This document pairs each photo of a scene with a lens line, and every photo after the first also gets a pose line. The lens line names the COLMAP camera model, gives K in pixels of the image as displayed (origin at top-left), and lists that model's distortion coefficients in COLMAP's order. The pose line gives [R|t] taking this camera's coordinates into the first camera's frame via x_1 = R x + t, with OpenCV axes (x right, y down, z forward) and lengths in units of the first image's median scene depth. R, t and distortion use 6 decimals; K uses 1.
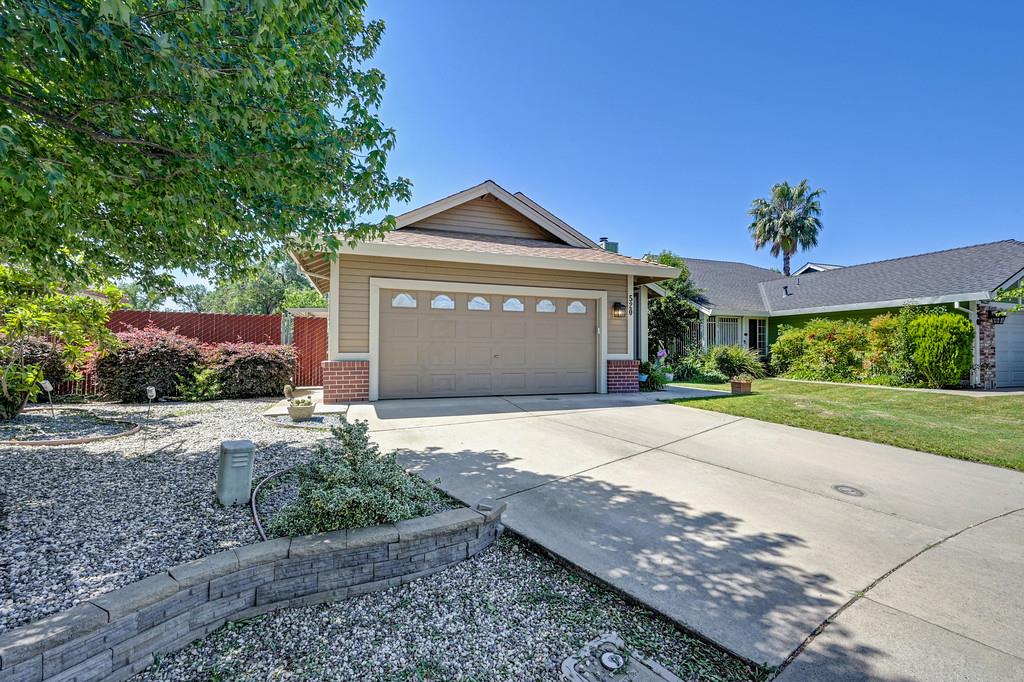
lens RADIAL K [[453.8, 0, 512.7], [0, 453.8, 357.0], [0, 0, 1]] dist [-0.001709, 0.000212]
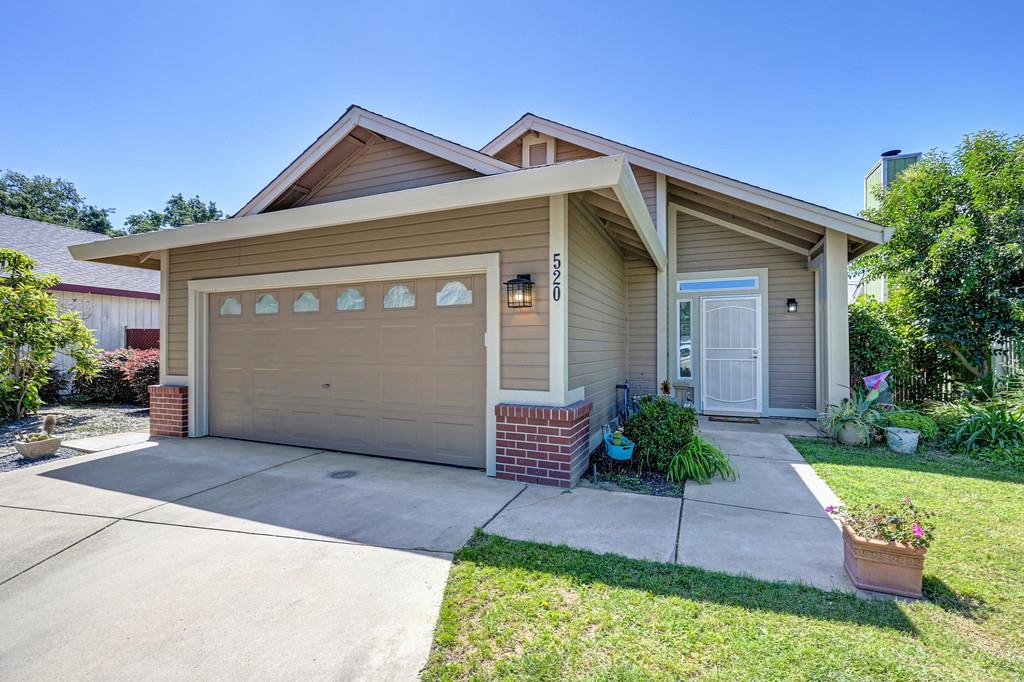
lens RADIAL K [[438.0, 0, 512.7], [0, 438.0, 344.3], [0, 0, 1]] dist [-0.000118, 0.000085]
pose [[0.736476, -0.004549, -0.676448, 0.517408], [0.004370, 0.999989, -0.001967, -0.052024], [0.676449, -0.001508, 0.736488, 0.685794]]
